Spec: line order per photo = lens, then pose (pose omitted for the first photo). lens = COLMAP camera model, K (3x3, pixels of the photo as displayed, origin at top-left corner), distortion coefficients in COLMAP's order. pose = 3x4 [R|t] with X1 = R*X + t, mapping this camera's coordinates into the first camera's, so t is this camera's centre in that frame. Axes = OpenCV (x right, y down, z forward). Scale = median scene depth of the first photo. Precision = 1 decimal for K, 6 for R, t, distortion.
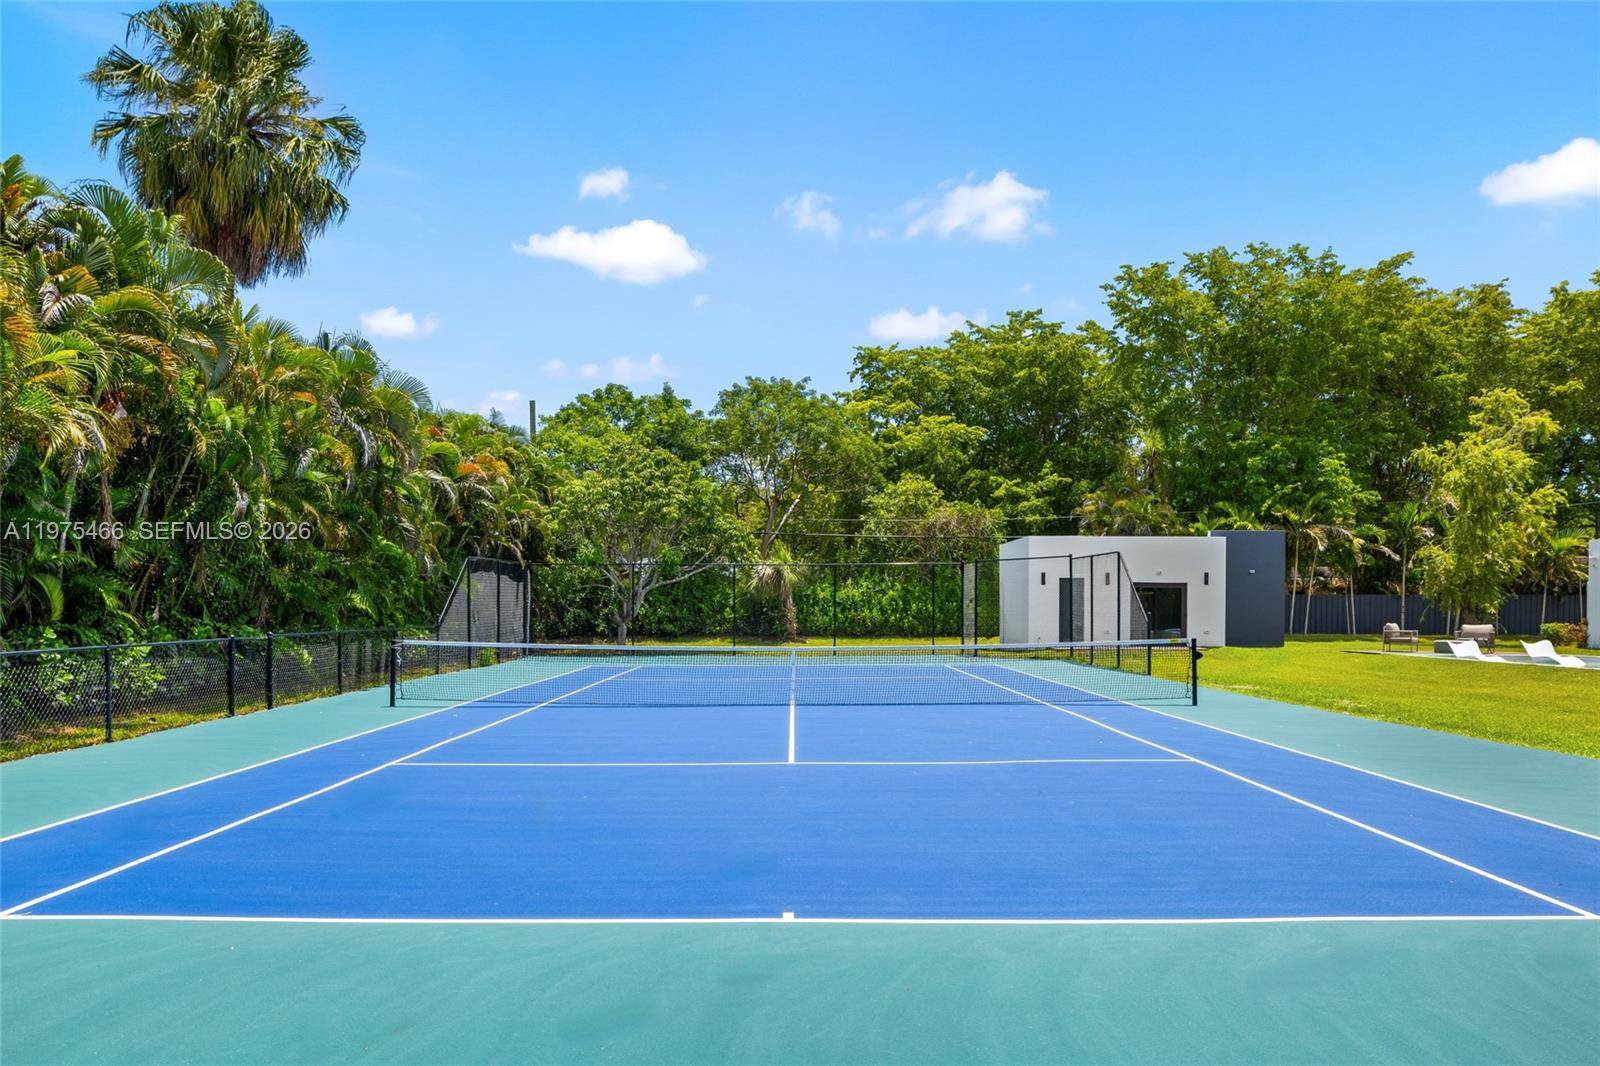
lens RADIAL K [[1087.8, 0, 793.7], [0, 1087.8, 612.8], [0, 0, 1]] dist [-0.001215, -0.002208]
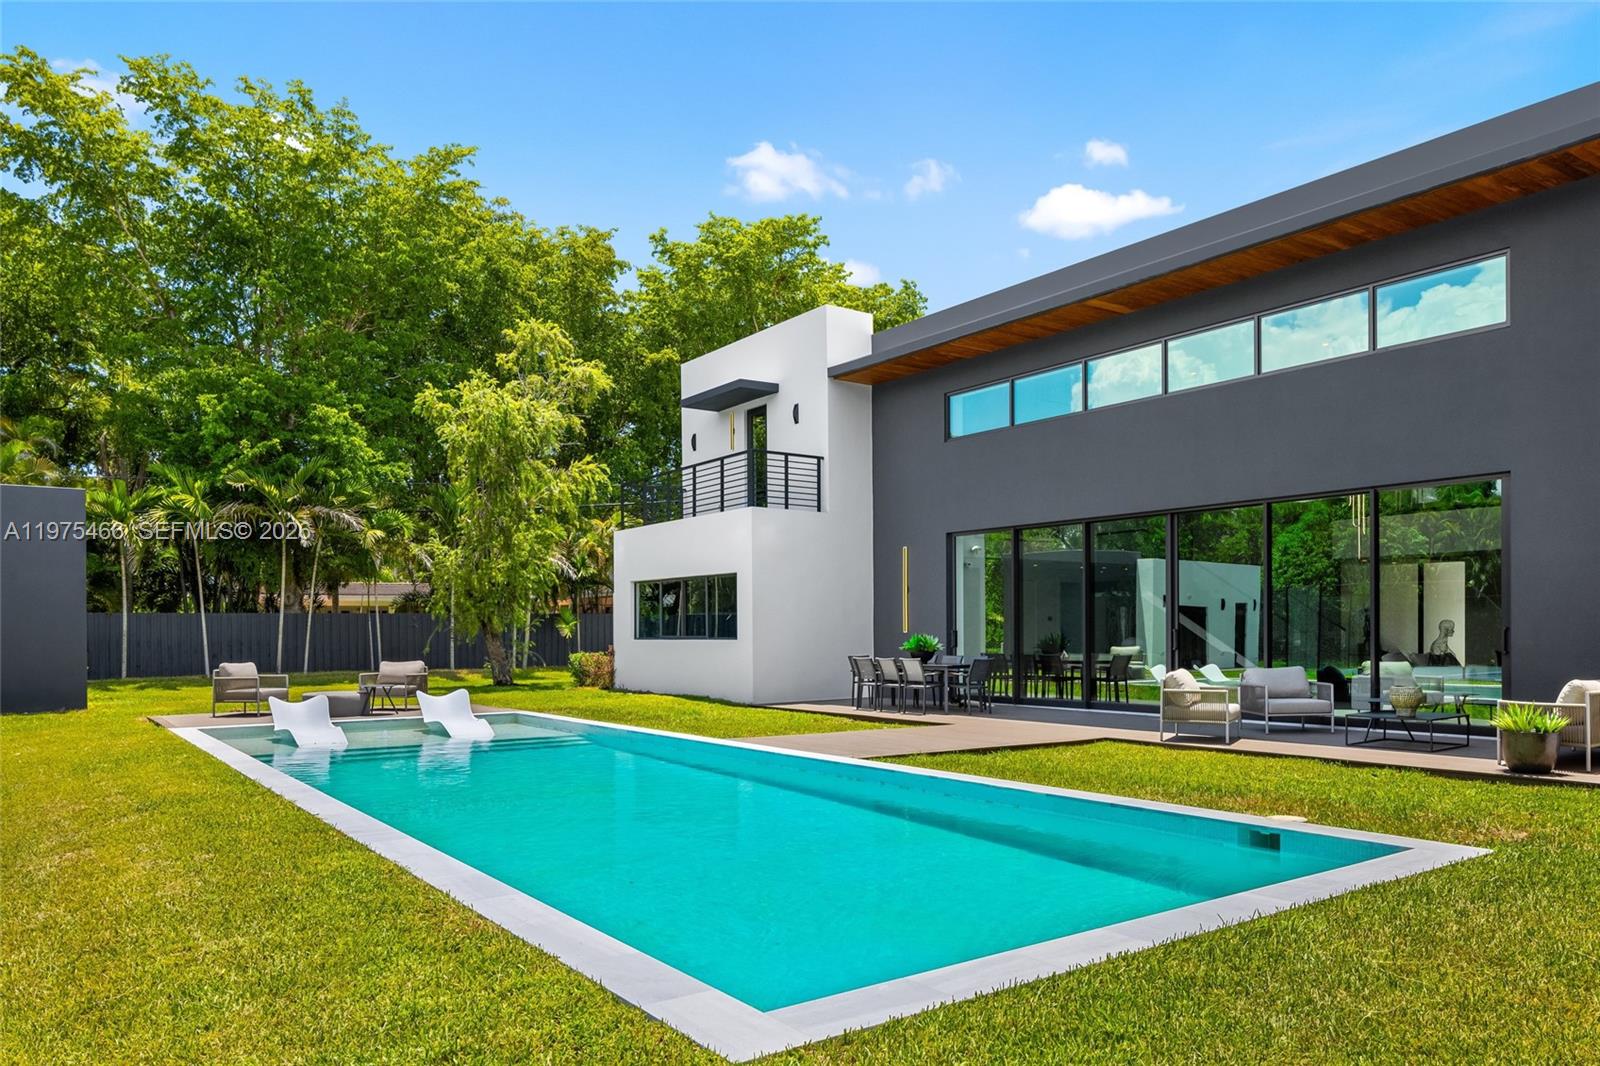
lens RADIAL K [[1096.9, 0, 790.7], [0, 1096.9, 638.6], [0, 0, 1]] dist [-0.007672, 0.004854]
pose [[0.820264, -0.013630, 0.571823, 0.341438], [0.012420, 0.999905, 0.006017, -0.001619], [-0.571851, 0.002167, 0.820355, 0.292972]]
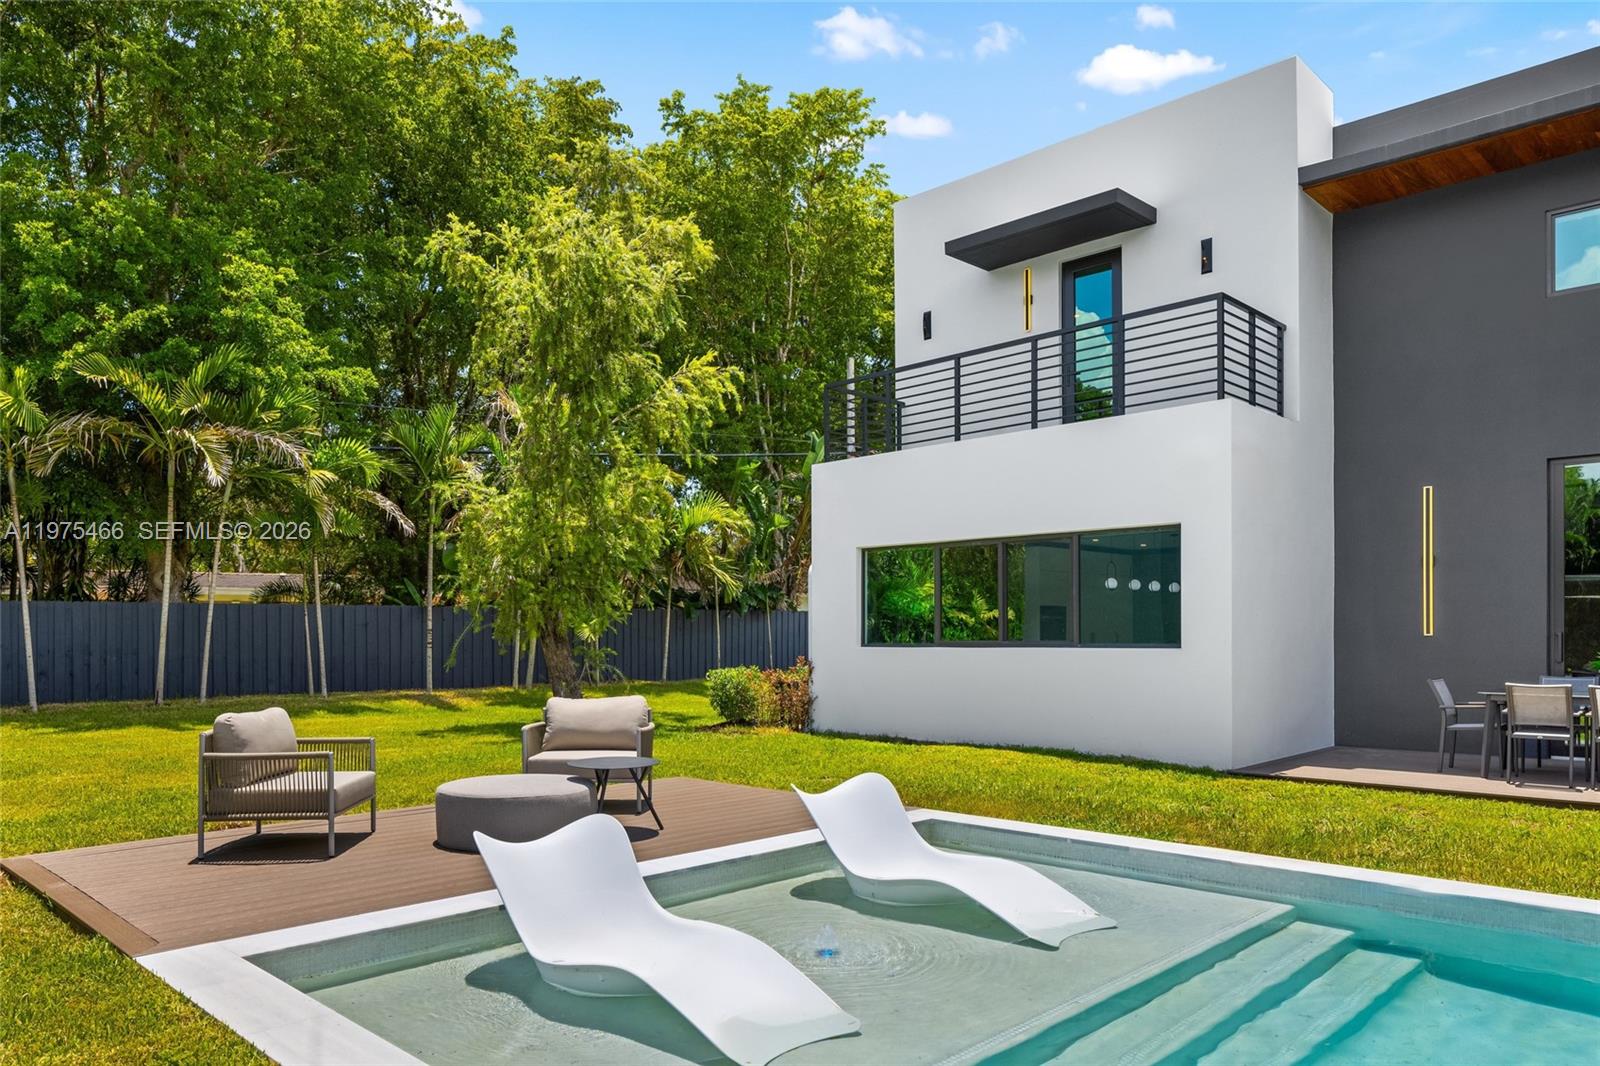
lens RADIAL K [[1096.9, 0, 790.7], [0, 1096.9, 638.6], [0, 0, 1]] dist [-0.007672, 0.004854]
pose [[0.711449, -0.011093, 0.702651, 0.349764], [0.010246, 0.999933, 0.005413, -0.003142], [-0.702664, 0.003348, 0.711514, 0.571628]]
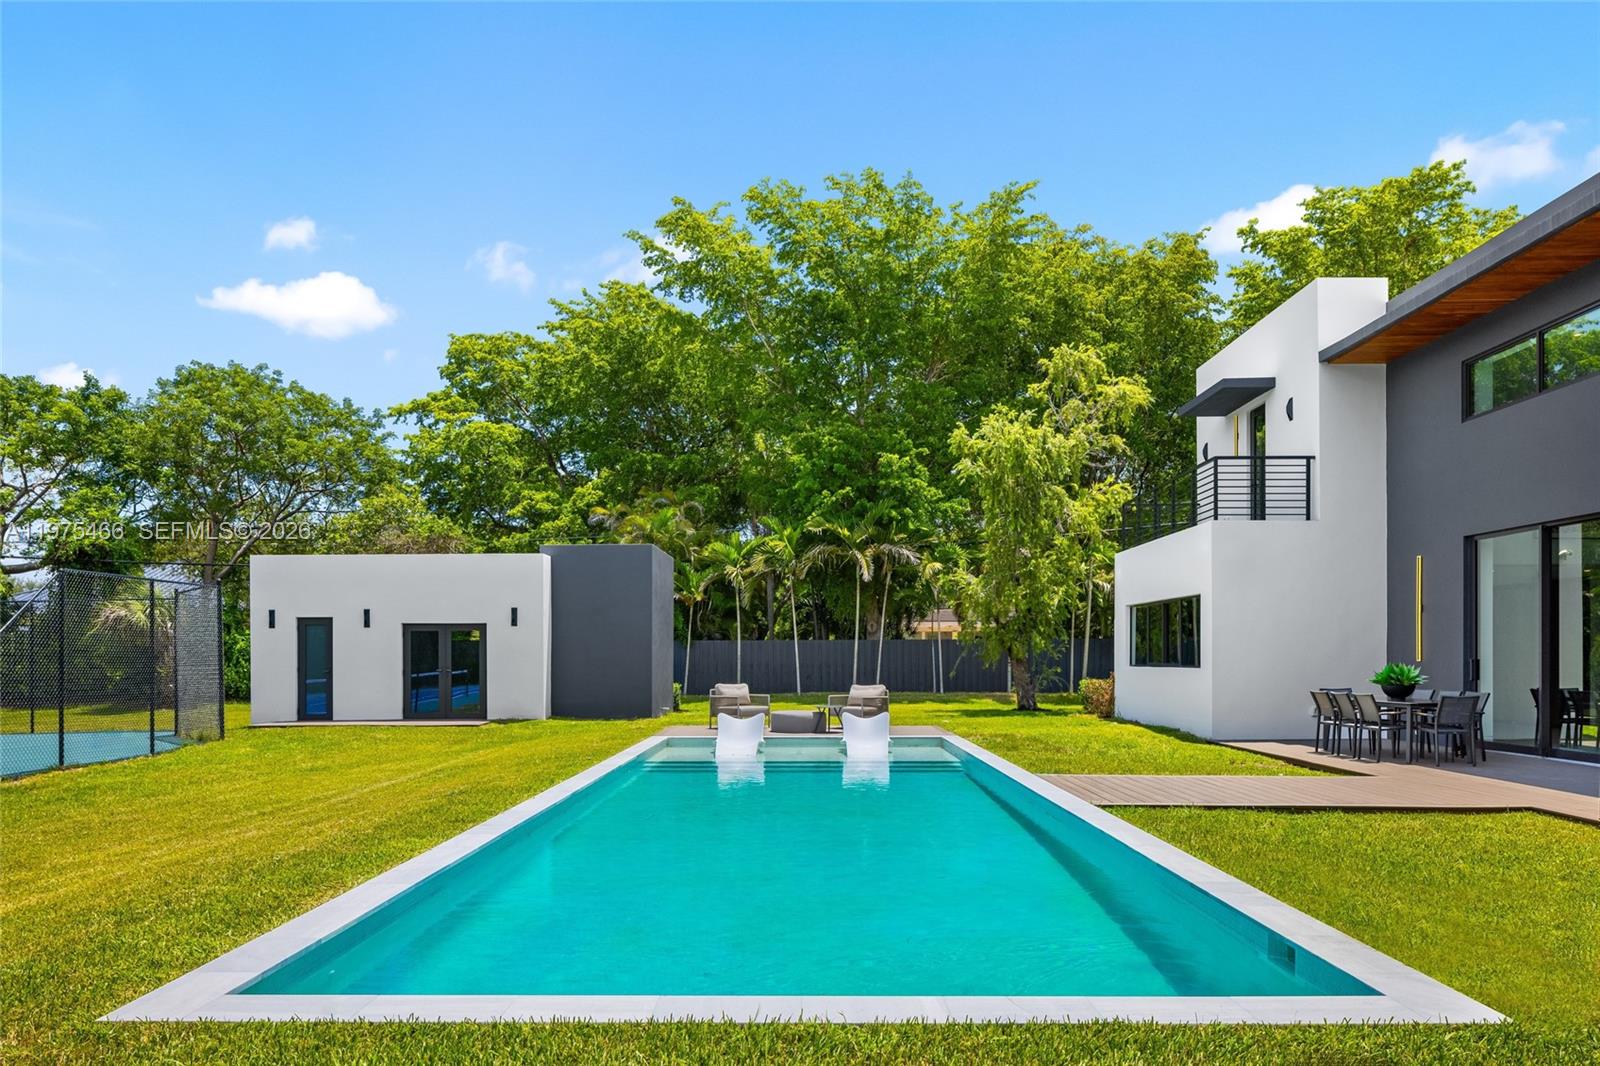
lens RADIAL K [[1083.5, 0, 790.1], [0, 1083.5, 664.3], [0, 0, 1]] dist [-0.009328, 0.000438]
pose [[0.999699, -0.007295, -0.023421, 0.440468], [0.007351, 0.999970, 0.002306, -0.002102], [0.023404, -0.002477, 0.999723, 0.267273]]
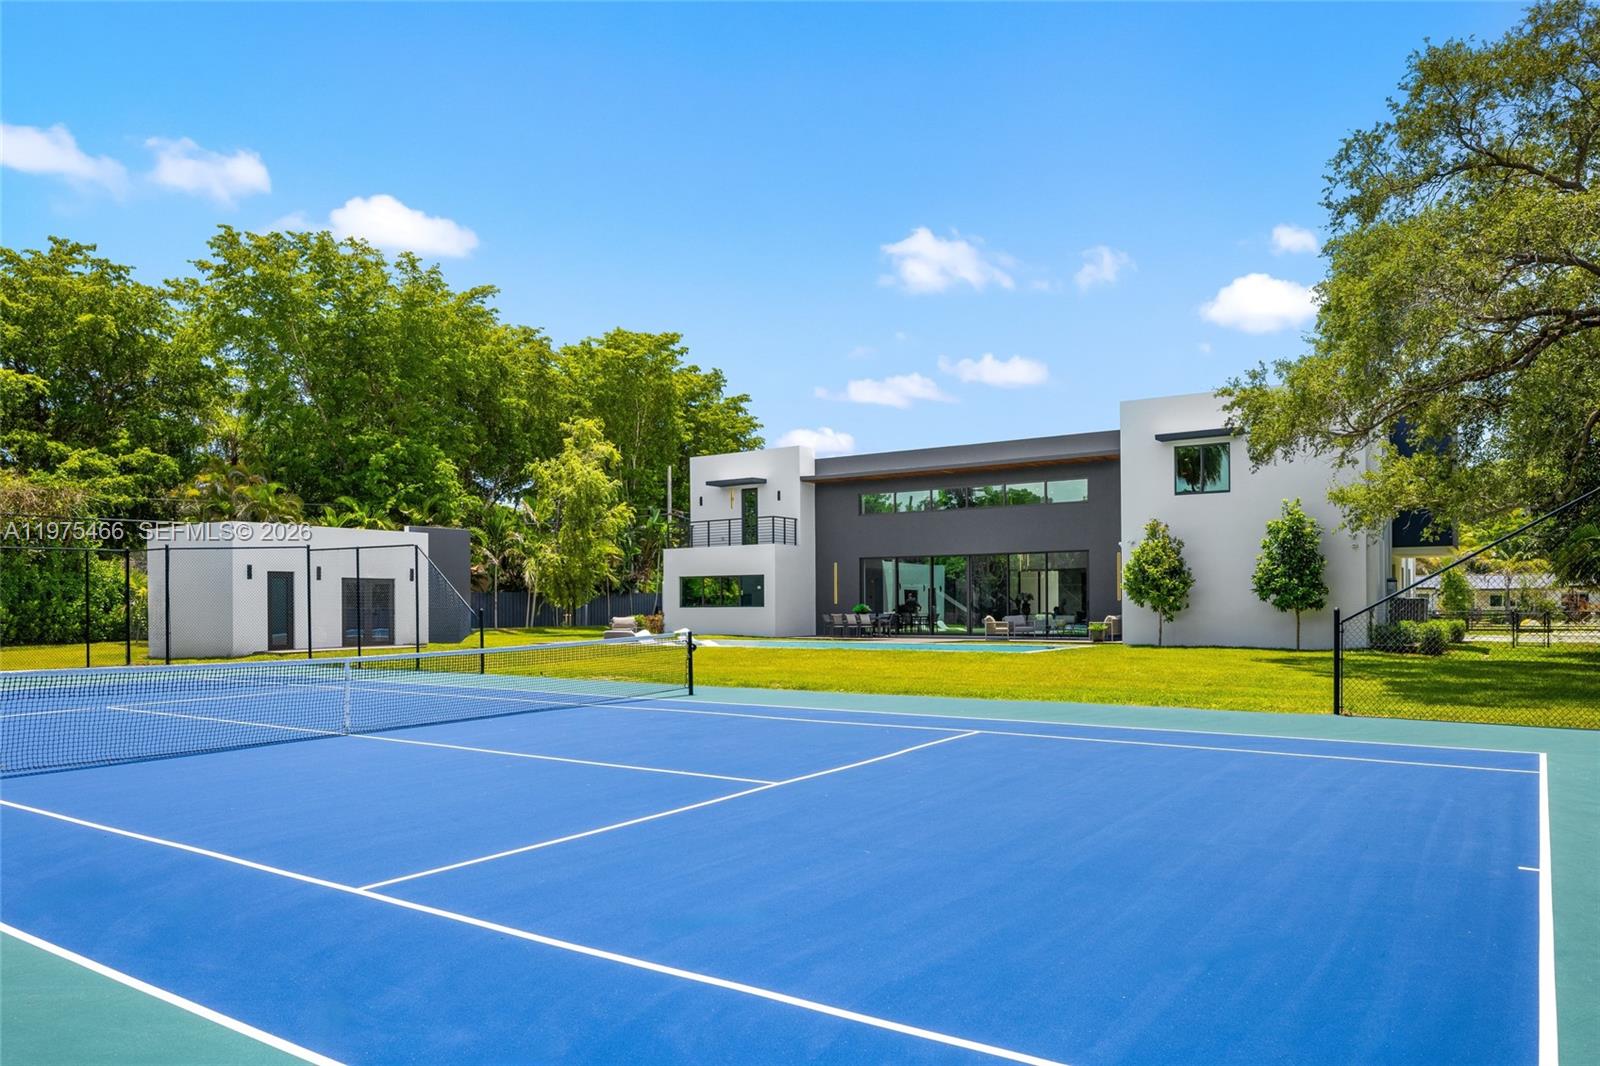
lens RADIAL K [[1075.4, 0, 792.1], [0, 1075.4, 607.4], [0, 0, 1]] dist [-0.005224, 0.002474]
pose [[0.568963, -0.009699, 0.822306, -0.175745], [0.011946, 0.999922, 0.003529, -0.001022], [-0.822276, 0.007816, 0.569035, 0.128577]]
